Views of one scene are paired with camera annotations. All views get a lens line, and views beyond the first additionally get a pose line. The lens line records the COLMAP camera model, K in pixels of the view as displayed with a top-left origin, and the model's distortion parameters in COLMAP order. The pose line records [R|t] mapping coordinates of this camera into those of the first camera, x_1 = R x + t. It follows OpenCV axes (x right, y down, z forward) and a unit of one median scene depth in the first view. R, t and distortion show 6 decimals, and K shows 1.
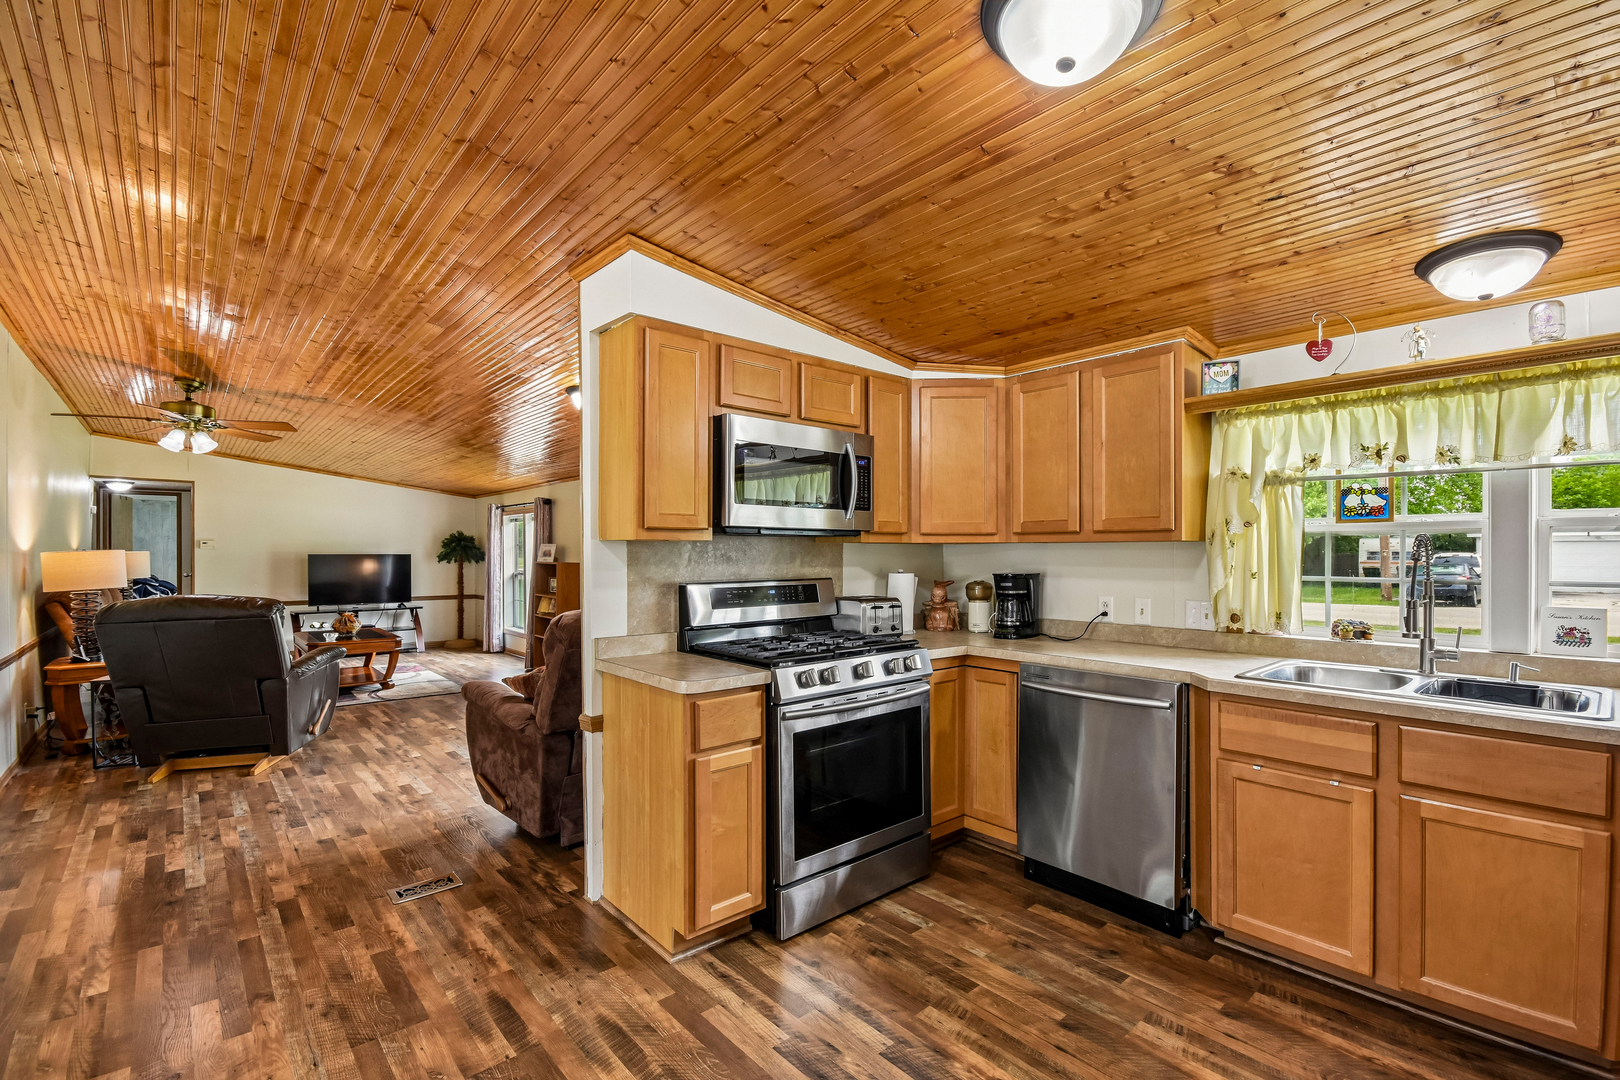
lens RADIAL K [[717.8, 0, 813.5], [0, 717.8, 547.7], [0, 0, 1]] dist [0.005242, -0.010301]
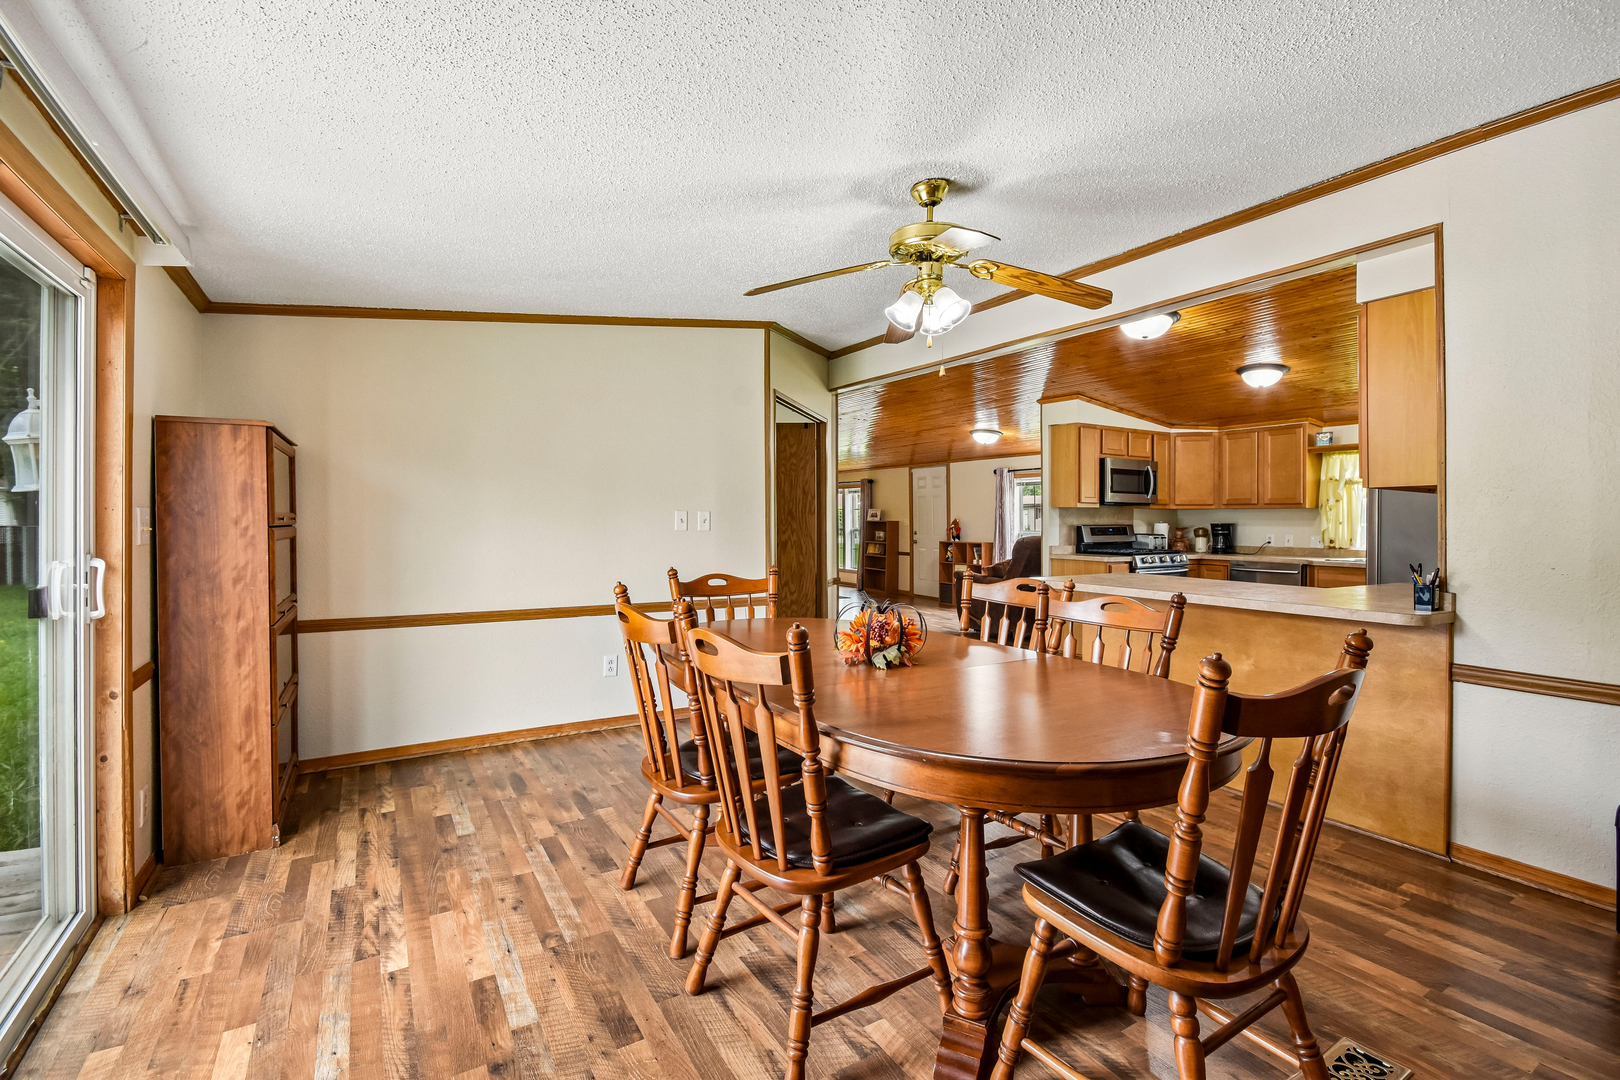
lens RADIAL K [[717.8, 0, 810.5], [0, 717.8, 512.1], [0, 0, 1]] dist [0.005242, -0.010301]
pose [[0.983760, 0.003671, -0.179451, -0.646124], [-0.003935, 0.999992, -0.001114, 0.012244], [0.179445, 0.001802, 0.983766, -1.569018]]
